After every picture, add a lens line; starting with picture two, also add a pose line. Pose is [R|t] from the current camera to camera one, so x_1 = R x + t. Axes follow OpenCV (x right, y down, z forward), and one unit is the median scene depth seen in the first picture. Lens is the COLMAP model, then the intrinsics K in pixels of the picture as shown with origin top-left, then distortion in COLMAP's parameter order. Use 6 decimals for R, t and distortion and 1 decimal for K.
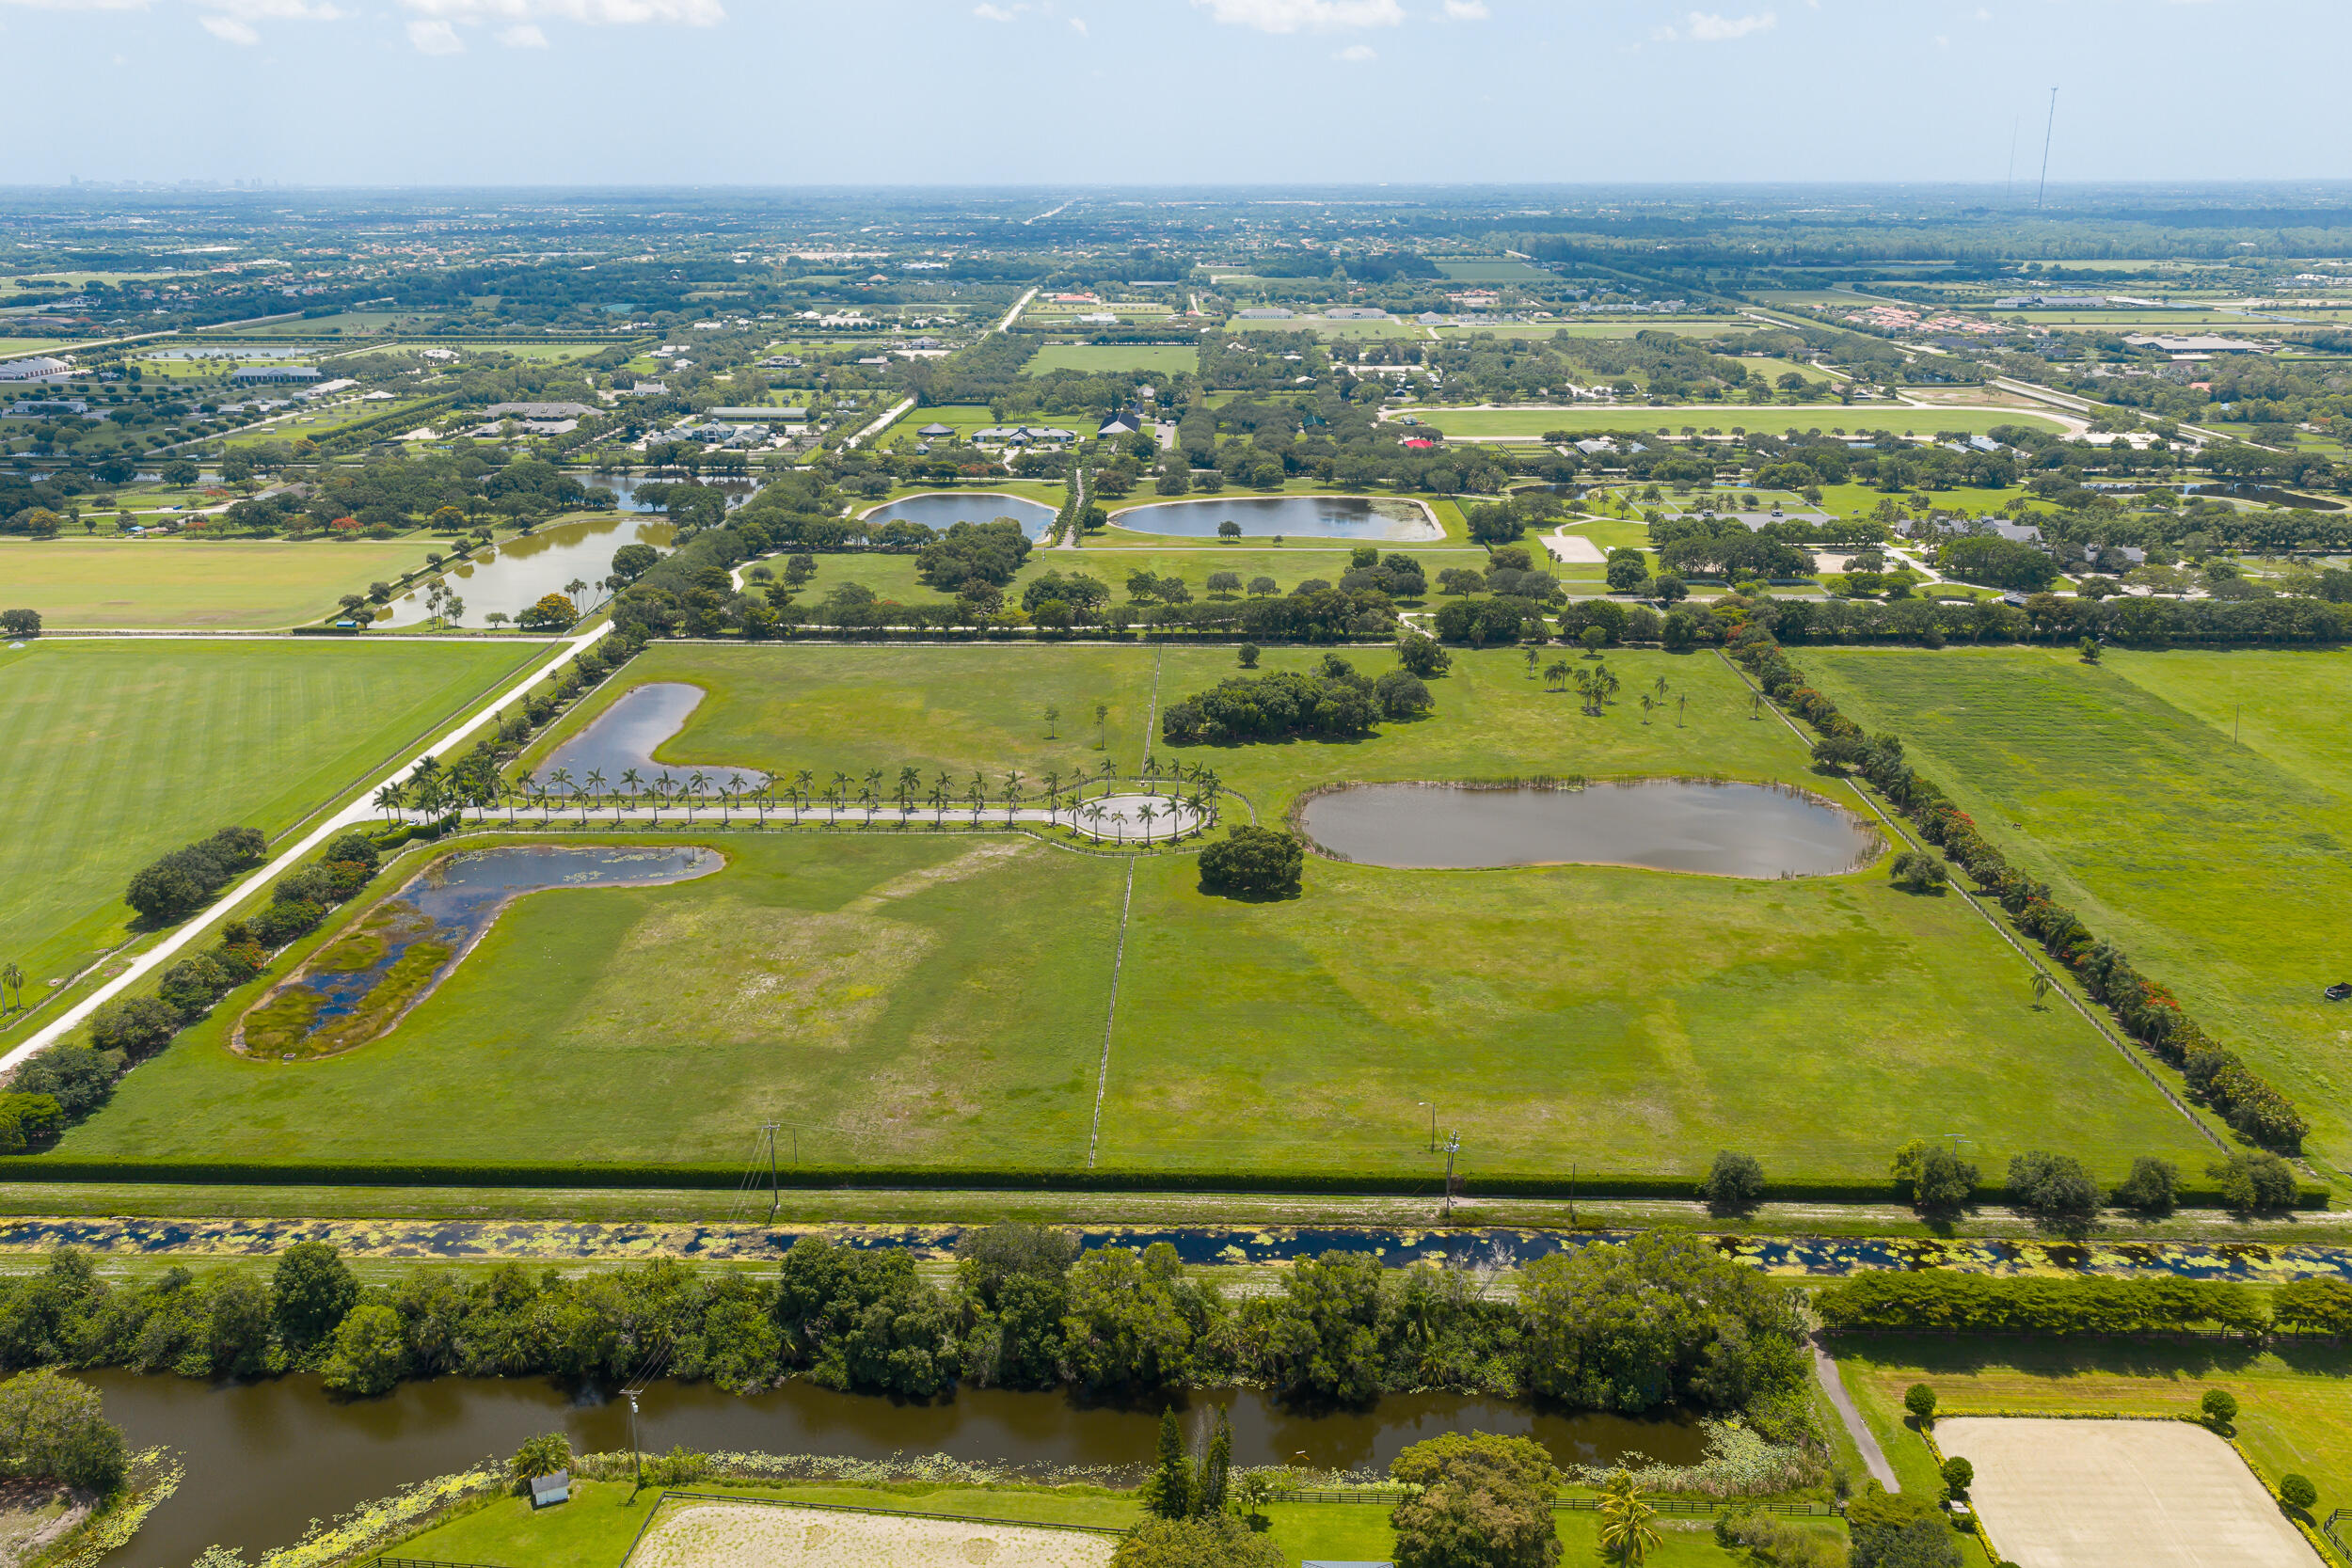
lens RADIAL K [[1913.8, 0, 1178.5], [0, 1913.8, 782.6], [0, 0, 1]] dist [0.057777, -0.097235]
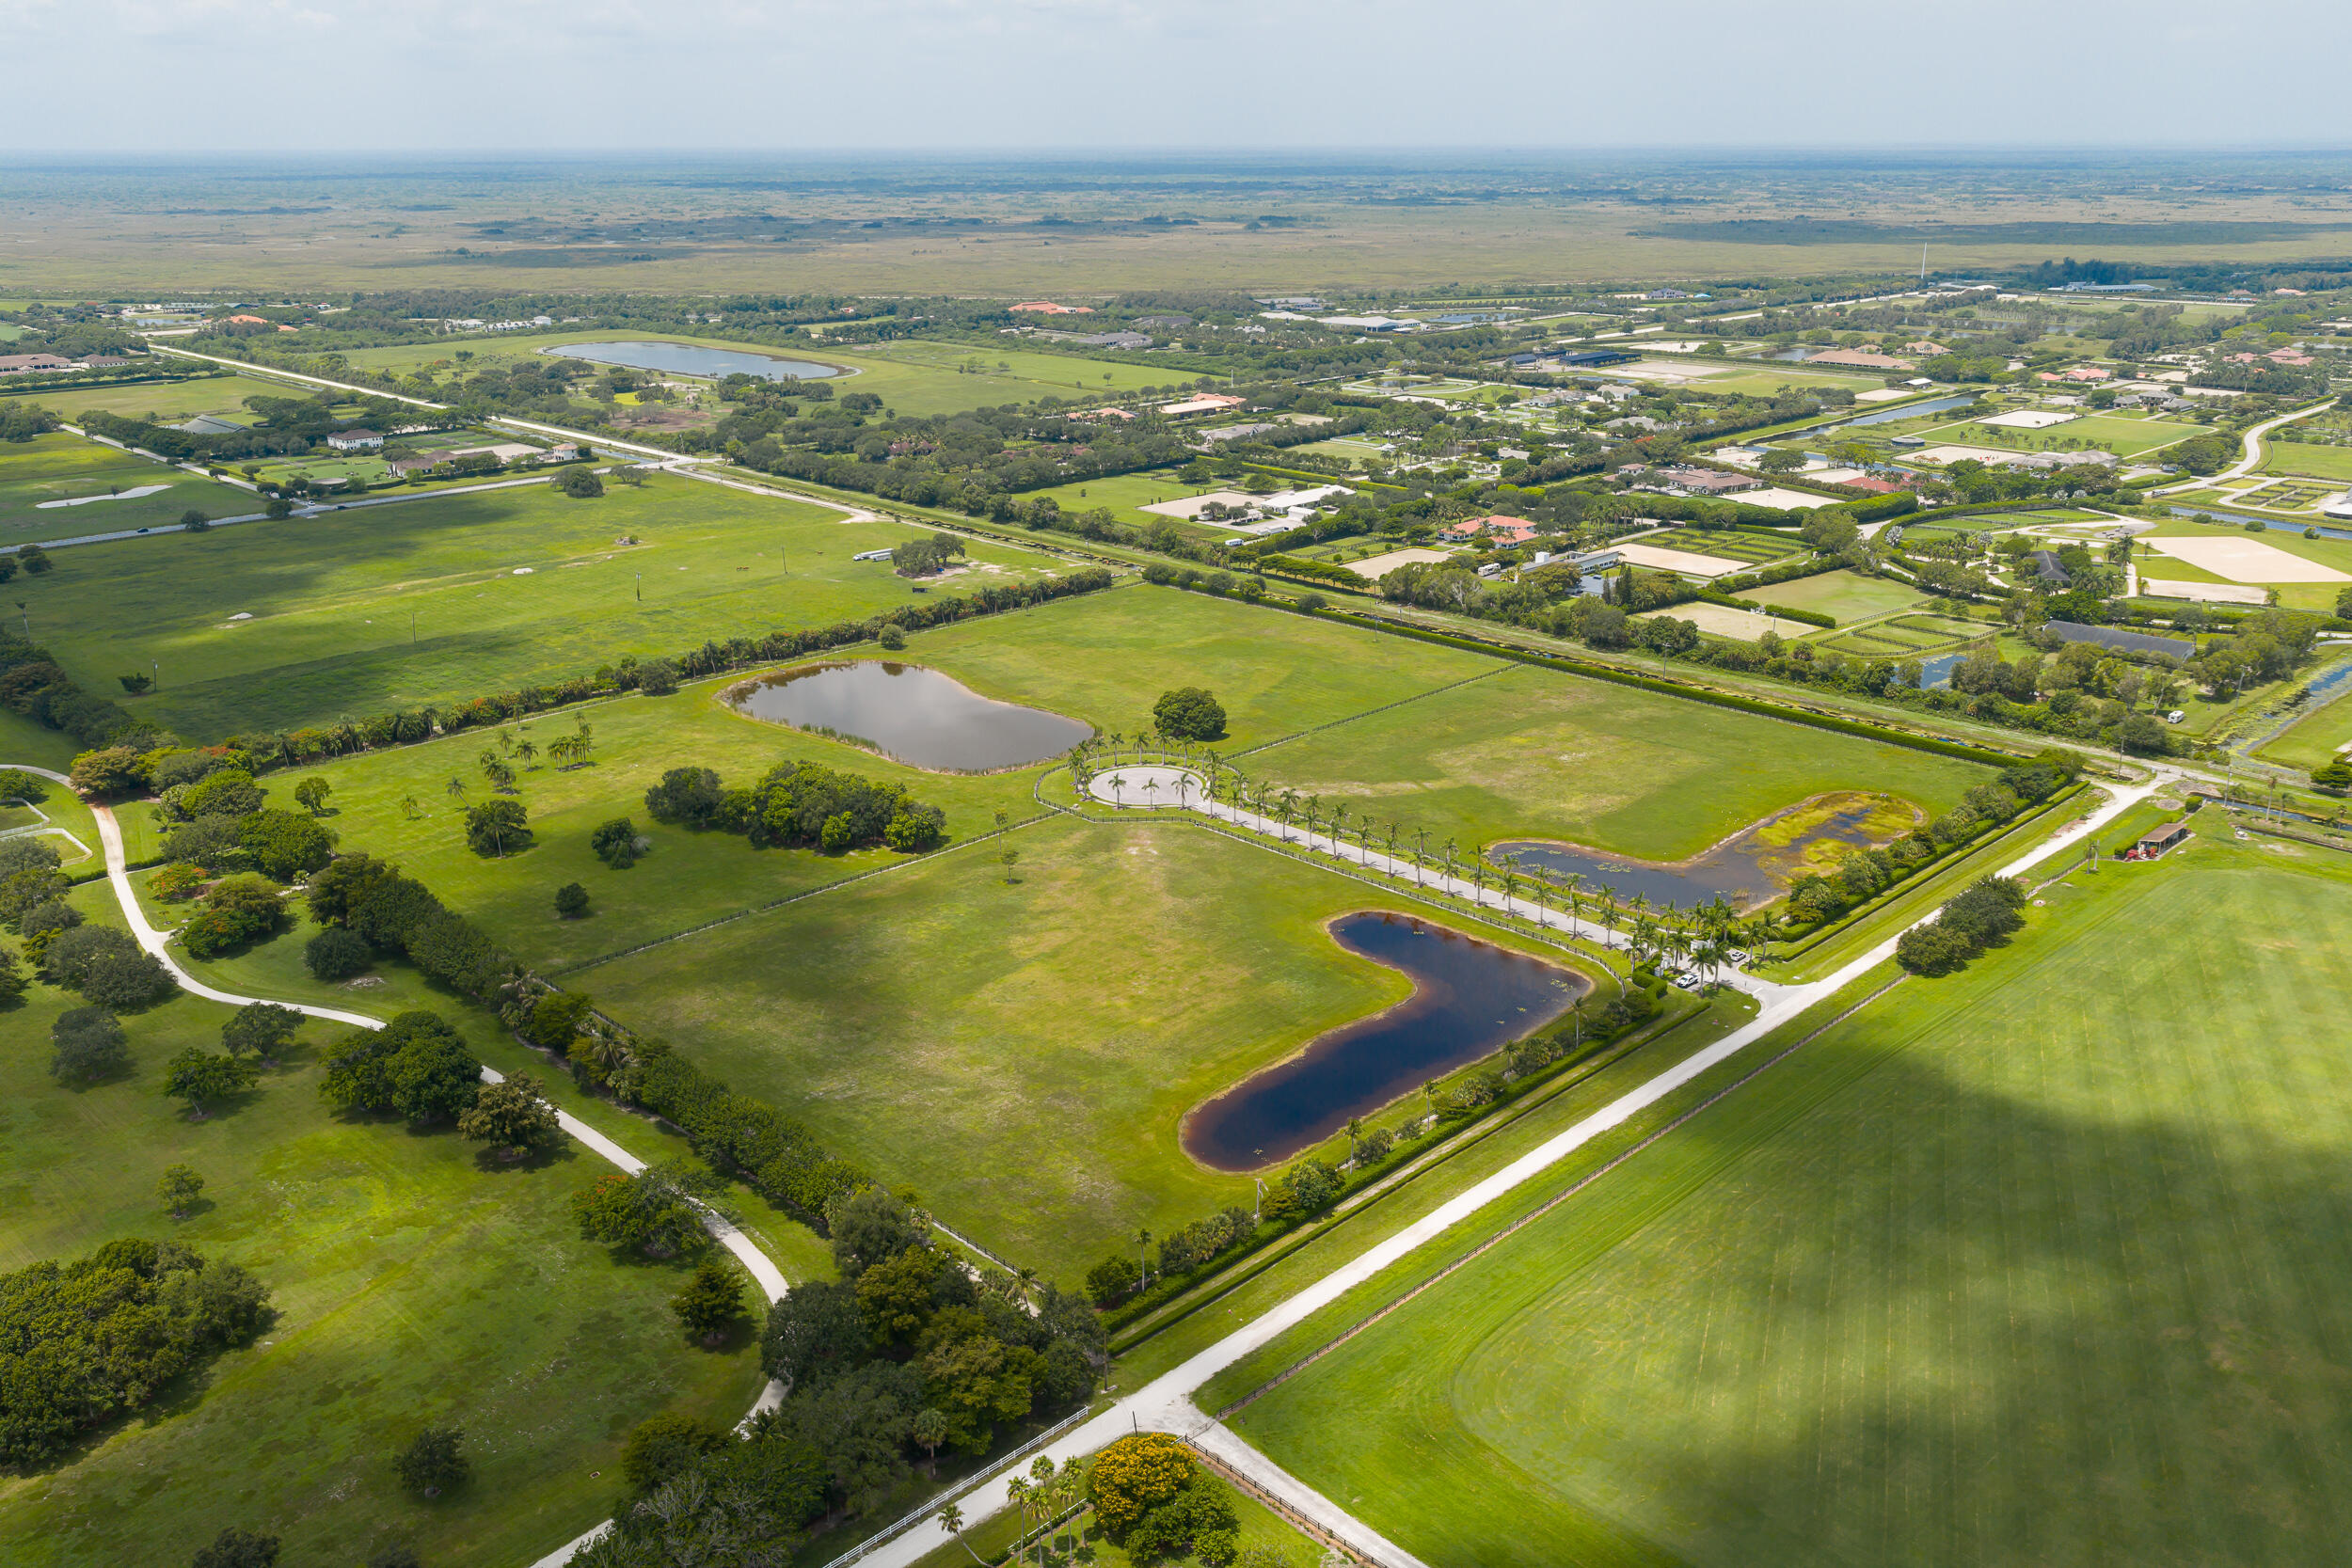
lens RADIAL K [[1913.8, 0, 1178.5], [0, 1913.8, 782.6], [0, 0, 1]] dist [0.057777, -0.097235]
pose [[-0.721792, -0.216119, 0.657502, -0.840000], [0.215995, 0.832210, 0.510660, -0.600519], [-0.657543, 0.510607, -0.554001, 1.751098]]
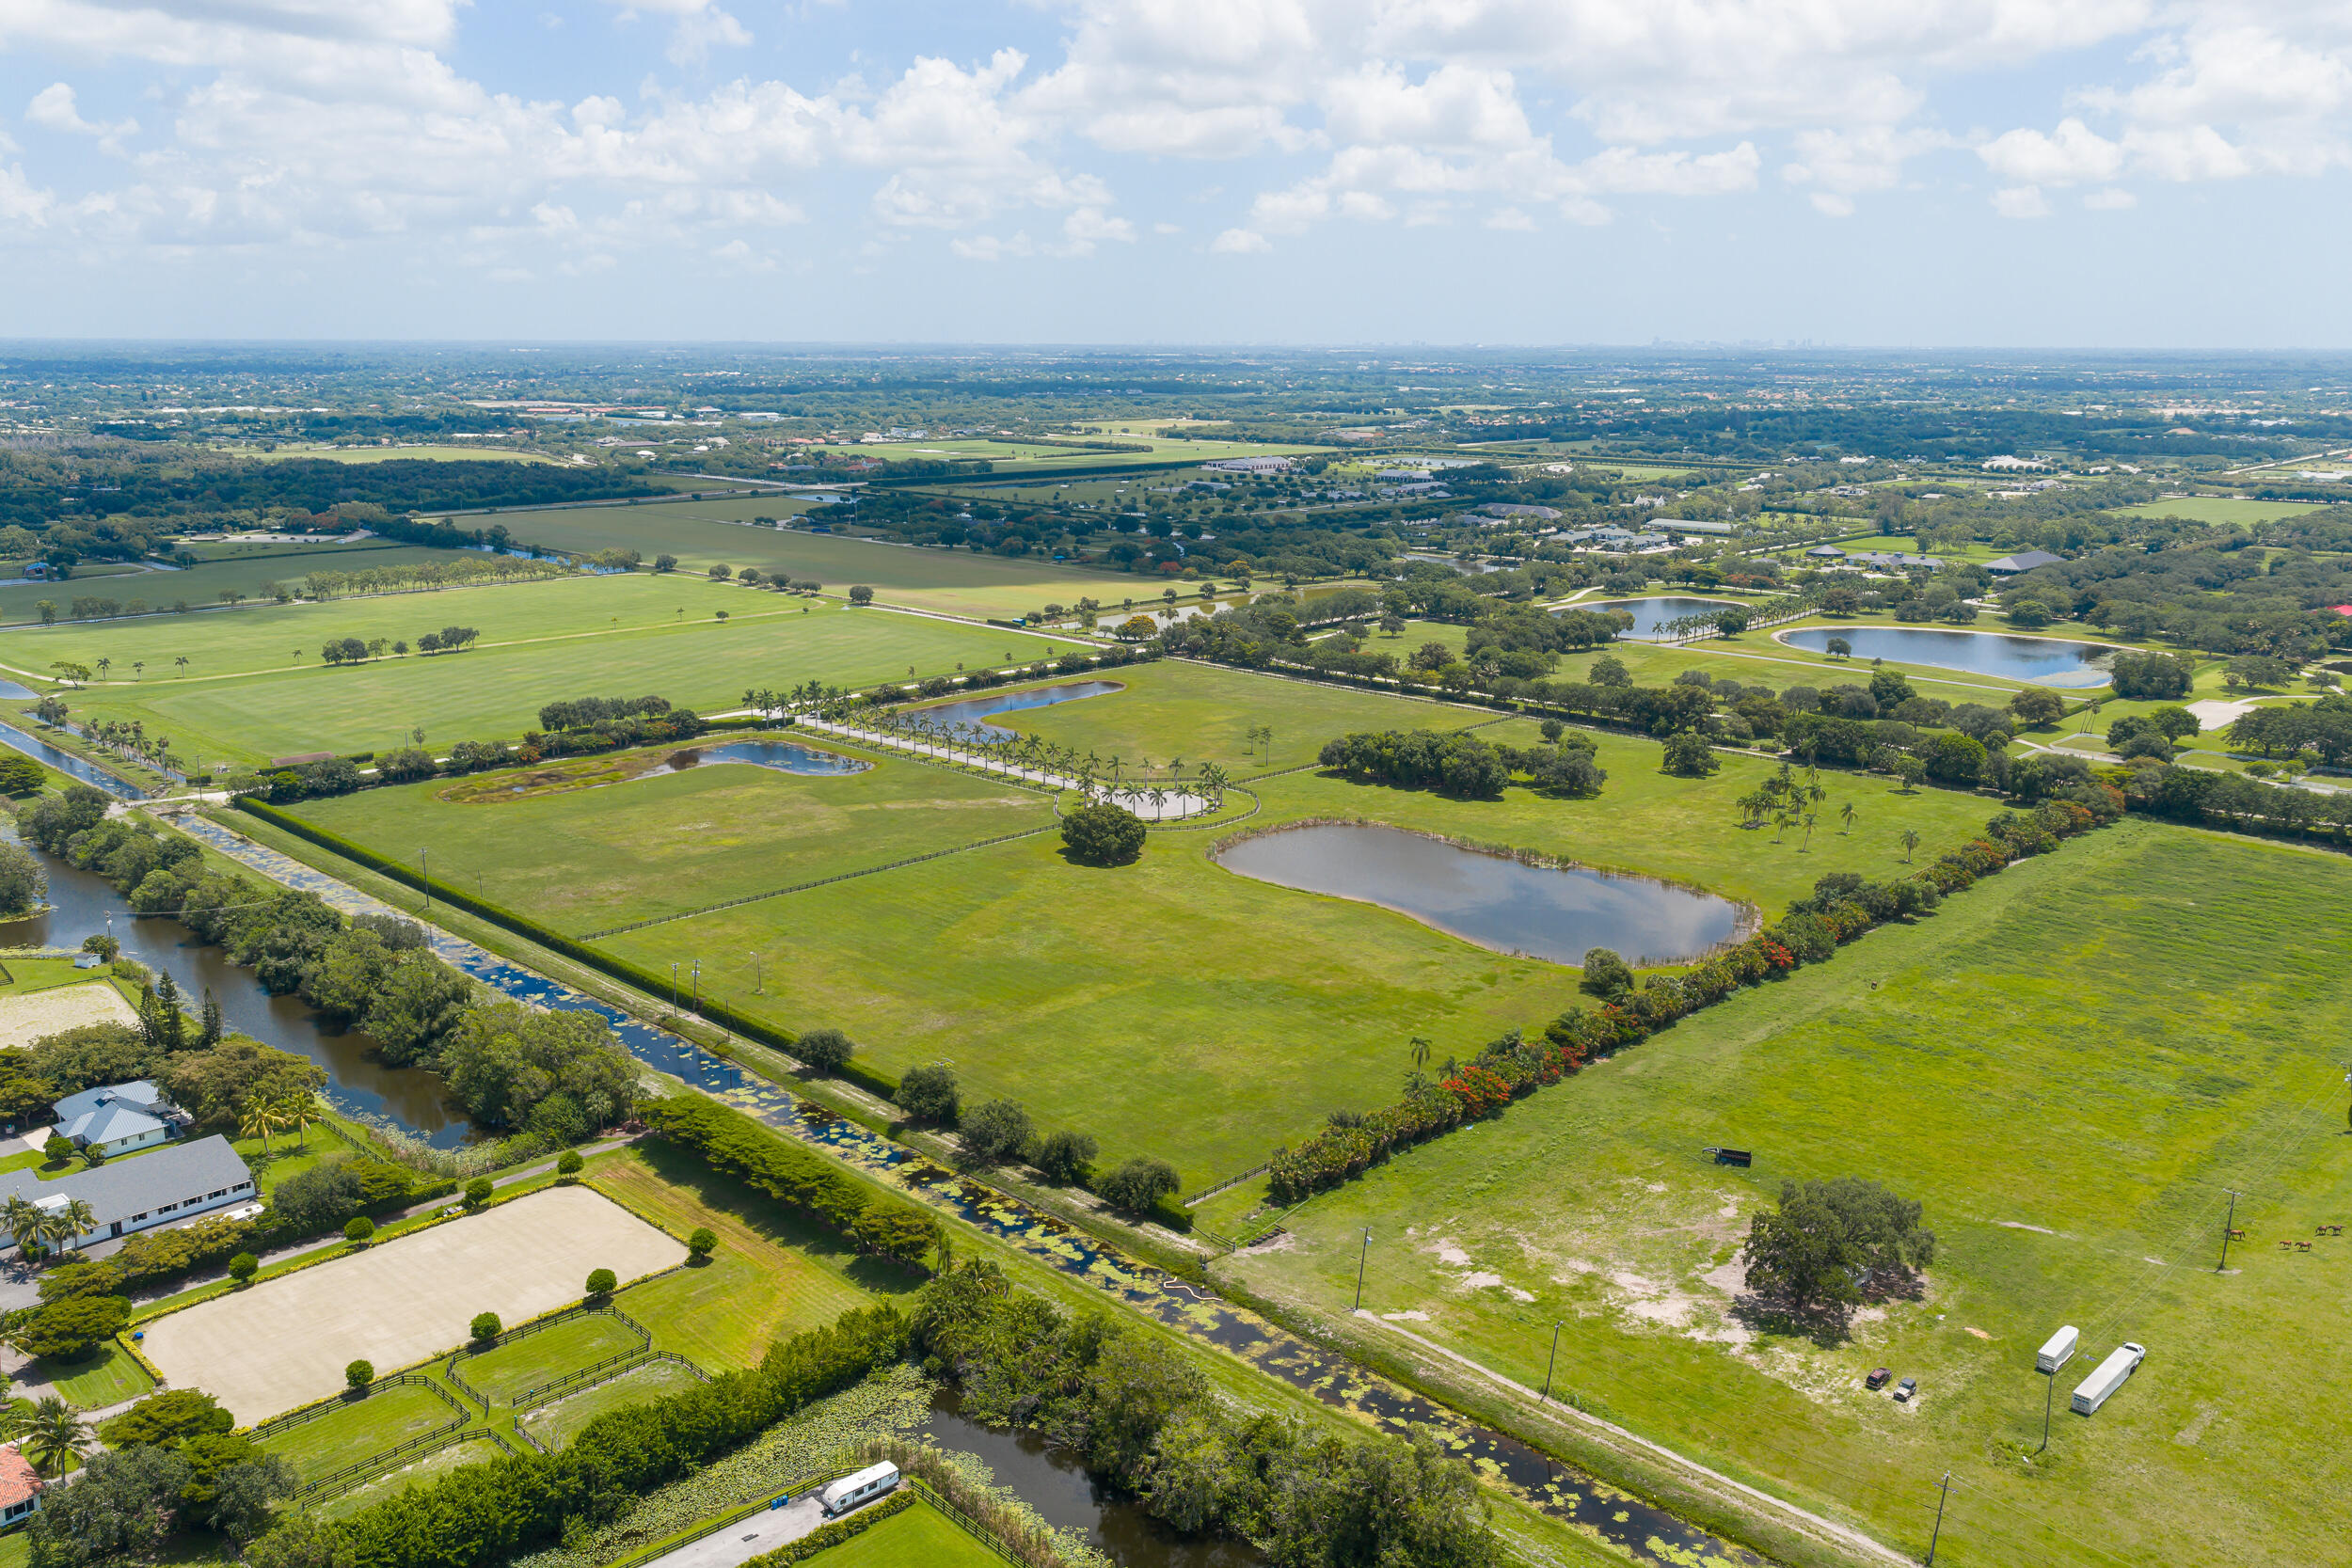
lens RADIAL K [[1913.8, 0, 1178.5], [0, 1913.8, 782.6], [0, 0, 1]] dist [0.057777, -0.097235]
pose [[0.732745, 0.160998, -0.661184, 0.809230], [-0.212411, 0.977177, 0.002542, -0.001181], [0.646503, 0.138580, 0.750220, 0.166956]]
